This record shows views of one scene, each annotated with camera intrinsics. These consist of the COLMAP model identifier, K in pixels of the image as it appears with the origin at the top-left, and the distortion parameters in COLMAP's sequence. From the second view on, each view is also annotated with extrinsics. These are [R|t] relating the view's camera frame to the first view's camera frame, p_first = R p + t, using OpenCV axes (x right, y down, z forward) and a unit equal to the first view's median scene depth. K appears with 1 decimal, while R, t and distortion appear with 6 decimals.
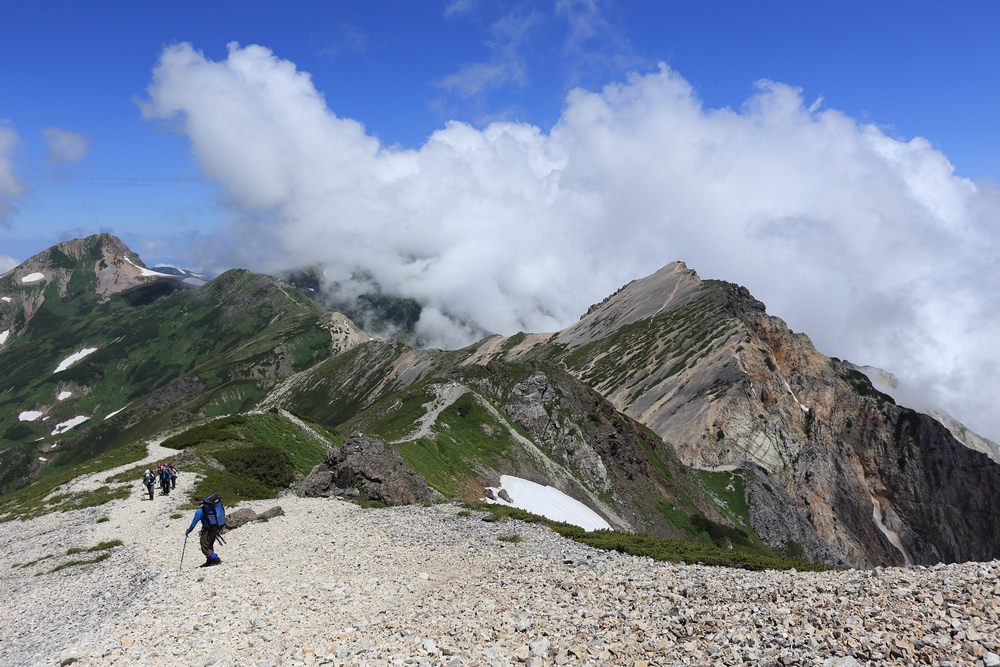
lens RADIAL K [[766.6, 0, 498.5], [0, 766.6, 324.5], [0, 0, 1]] dist [-0.020046, 0.066685]
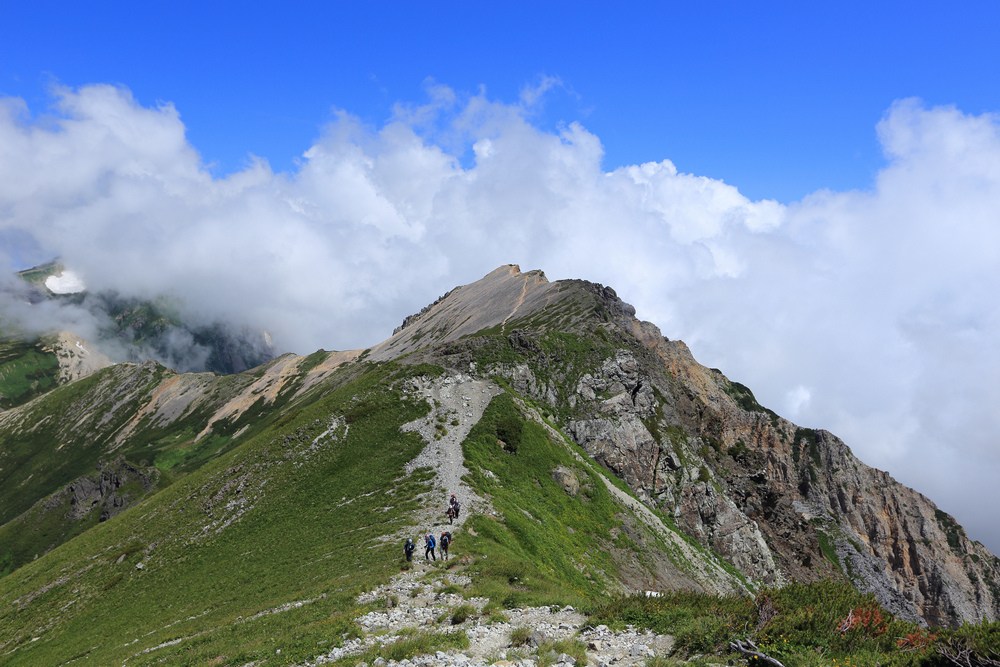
lens RADIAL K [[838.3, 0, 498.1], [0, 838.3, 325.9], [0, 0, 1]] dist [-0.007508, 0.096689]
pose [[0.963277, -0.003143, 0.268490, -0.053827], [0.010769, 0.999579, -0.026936, 0.020162], [-0.268293, 0.028839, 0.962906, 0.175052]]
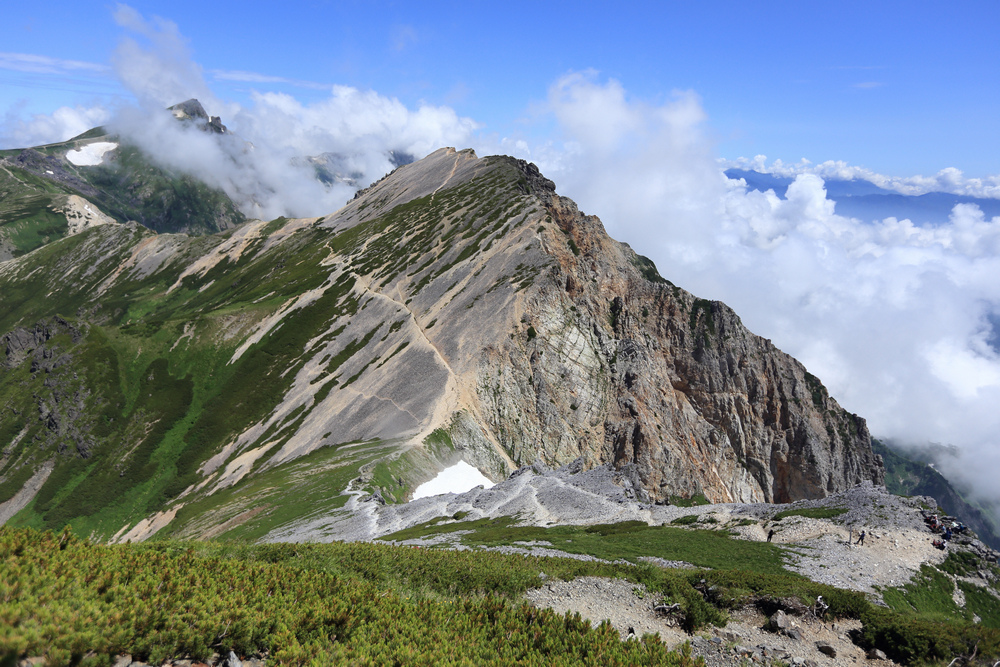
lens RADIAL K [[610.3, 0, 498.7], [0, 610.3, 326.8], [0, 0, 1]] dist [-0.037284, 0.044583]
pose [[0.938449, -0.033186, 0.343820, 0.033843], [-0.023989, 0.986709, 0.160717, 0.032044], [-0.344583, -0.159073, 0.925180, 0.378035]]
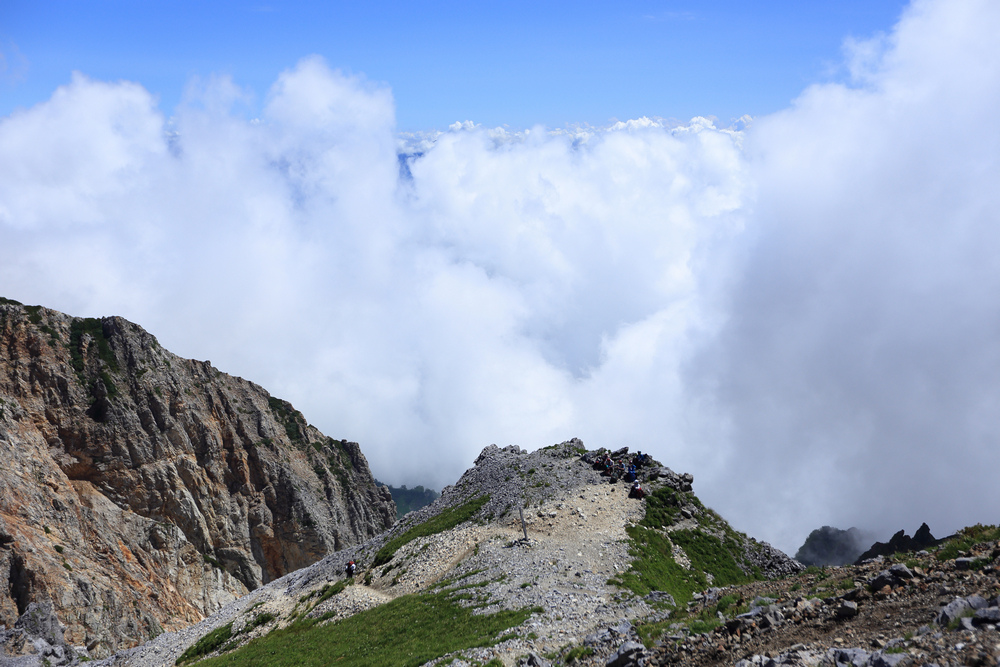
lens RADIAL K [[941.5, 0, 491.8], [0, 941.5, 326.0], [0, 0, 1]] dist [0.082009, 0.000000]
pose [[0.447640, -0.158685, 0.880021, 0.046832], [0.087365, 0.987181, 0.133568, 0.051325], [-0.889936, 0.017093, 0.455766, 0.408646]]
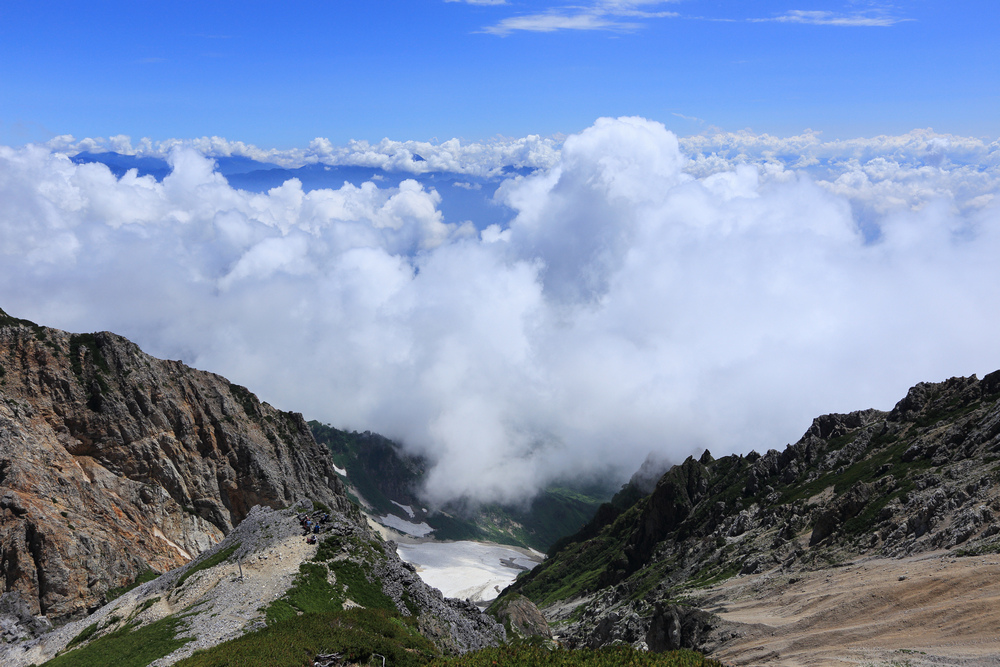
lens RADIAL K [[728.9, 0, 482.3], [0, 728.9, 329.0], [0, 0, 1]] dist [0.032513, 0.040870]
pose [[0.375233, -0.214098, 0.901866, 0.032106], [0.114855, 0.976201, 0.183957, 0.021557], [-0.919787, 0.034557, 0.390893, 0.355311]]
